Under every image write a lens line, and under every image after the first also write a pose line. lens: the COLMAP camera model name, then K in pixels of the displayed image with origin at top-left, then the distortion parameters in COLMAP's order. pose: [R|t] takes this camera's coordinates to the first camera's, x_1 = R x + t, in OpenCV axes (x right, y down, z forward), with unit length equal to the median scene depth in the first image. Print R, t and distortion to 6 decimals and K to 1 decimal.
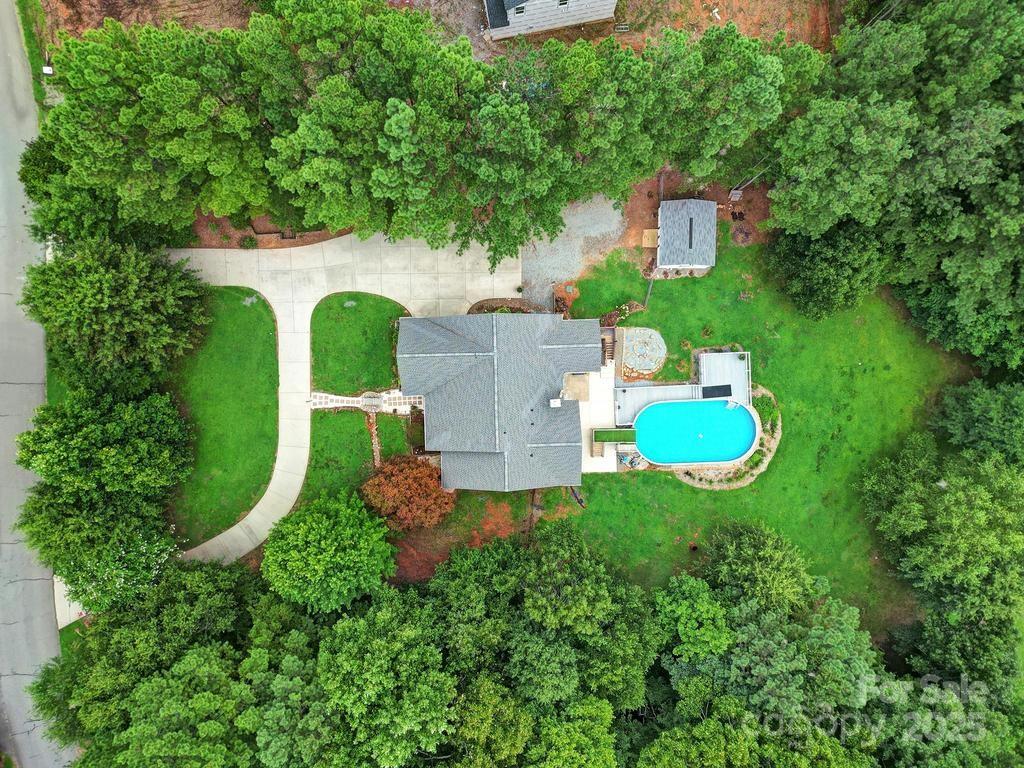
lens RADIAL K [[708.8, 0, 512.0], [0, 708.8, 384.0], [0, 0, 1]] dist [0.071389, -0.050642]
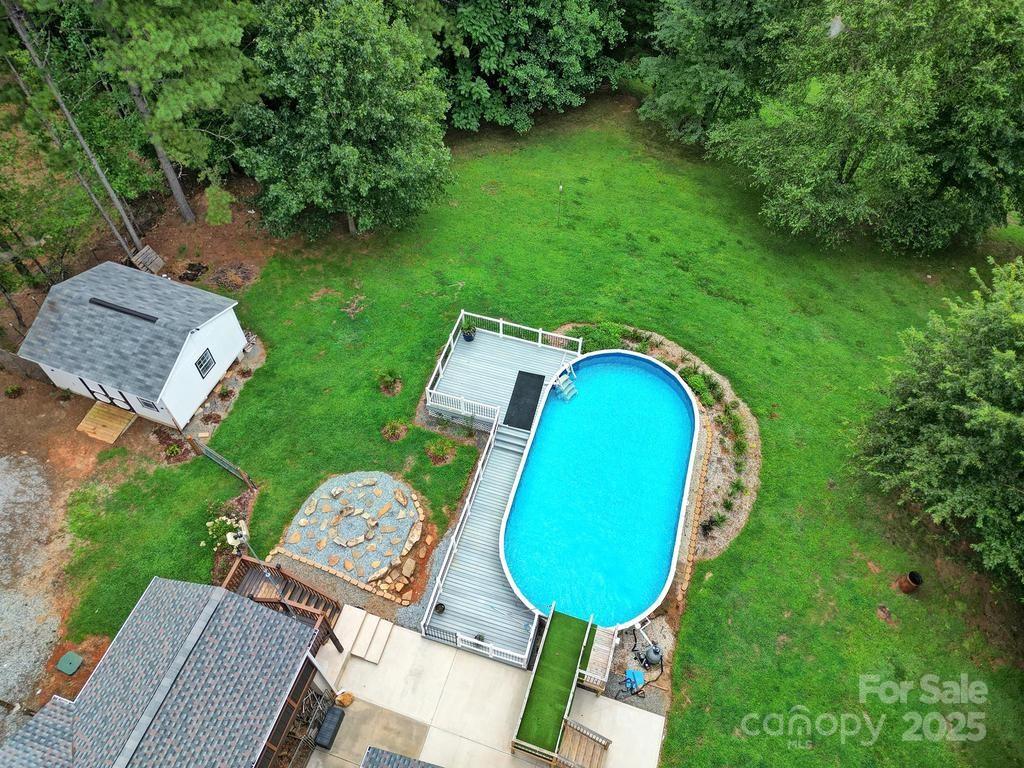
lens RADIAL K [[708.8, 0, 512.0], [0, 708.8, 384.0], [0, 0, 1]] dist [0.071389, -0.050642]
pose [[0.329540, -0.767027, 0.550520, 0.061362], [0.944138, 0.266191, -0.194281, 0.080917], [0.002475, 0.583791, 0.811901, 0.644456]]
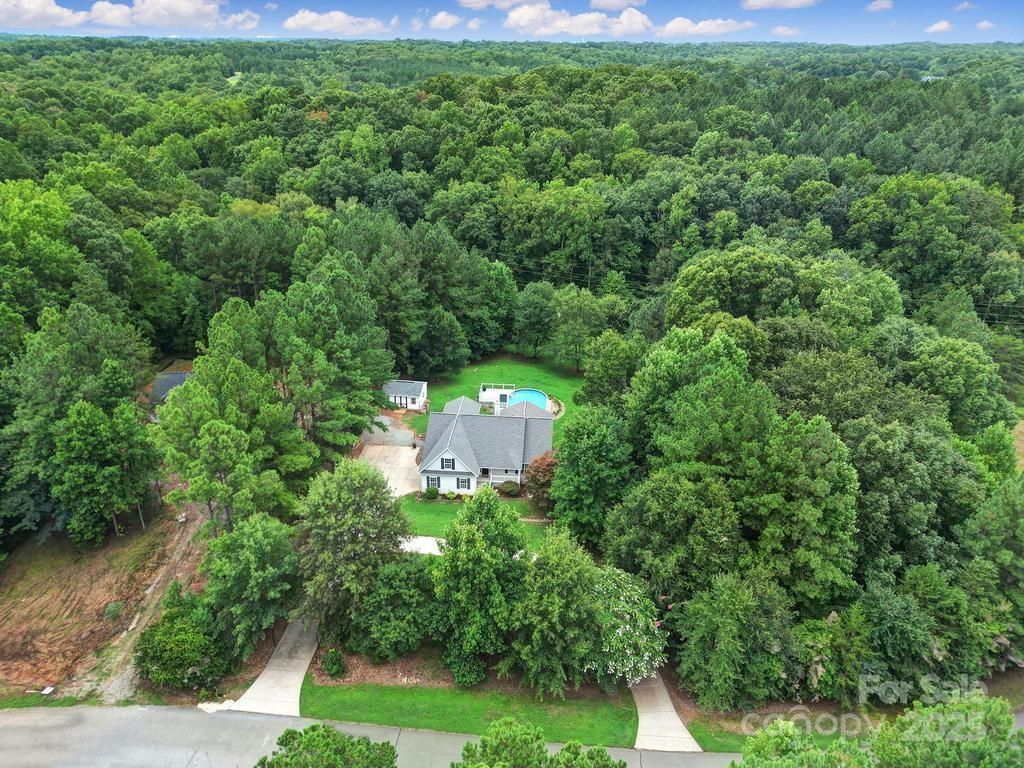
lens RADIAL K [[708.0, 0, 512.0], [0, 708.0, 384.0], [0, 0, 1]] dist [0.110779, -0.108188]
pose [[0.098589, -0.417090, 0.903502, -1.156120], [0.995049, 0.029824, -0.094810, 0.180583], [0.012598, 0.908376, 0.417965, 0.288677]]
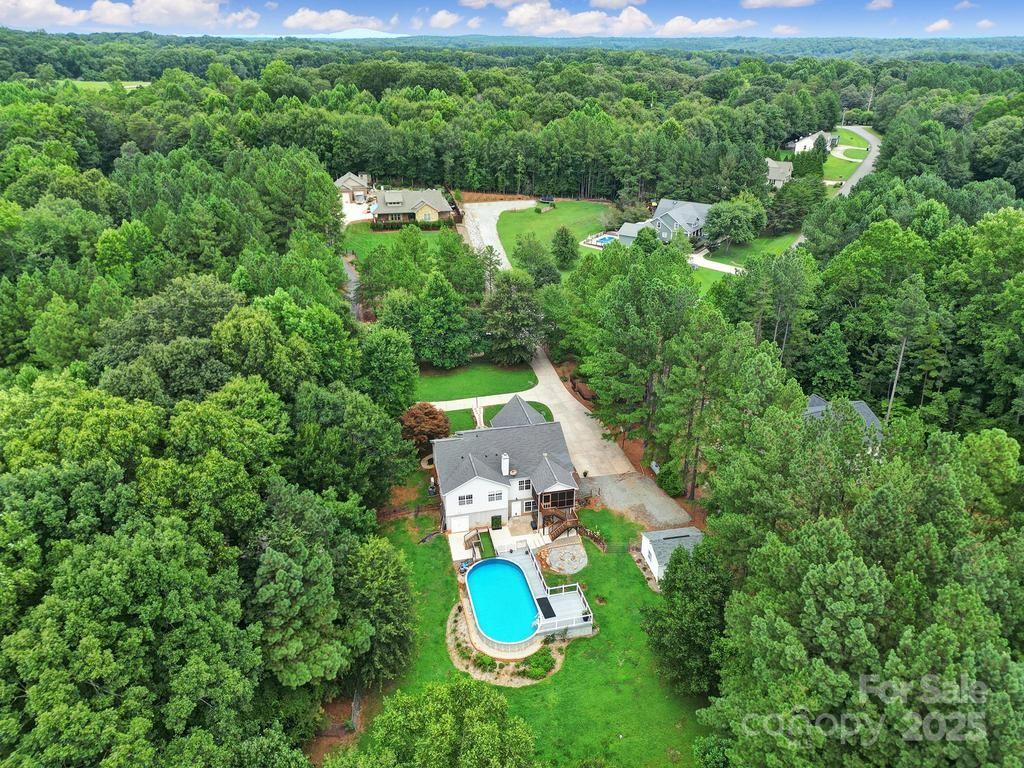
lens RADIAL K [[708.8, 0, 512.0], [0, 708.8, 384.0], [0, 0, 1]] dist [0.071389, -0.050642]
pose [[0.196545, 0.421752, -0.885153, 1.015403], [-0.980353, 0.069207, -0.184709, 0.217382], [-0.016642, 0.904066, 0.427068, 0.283081]]
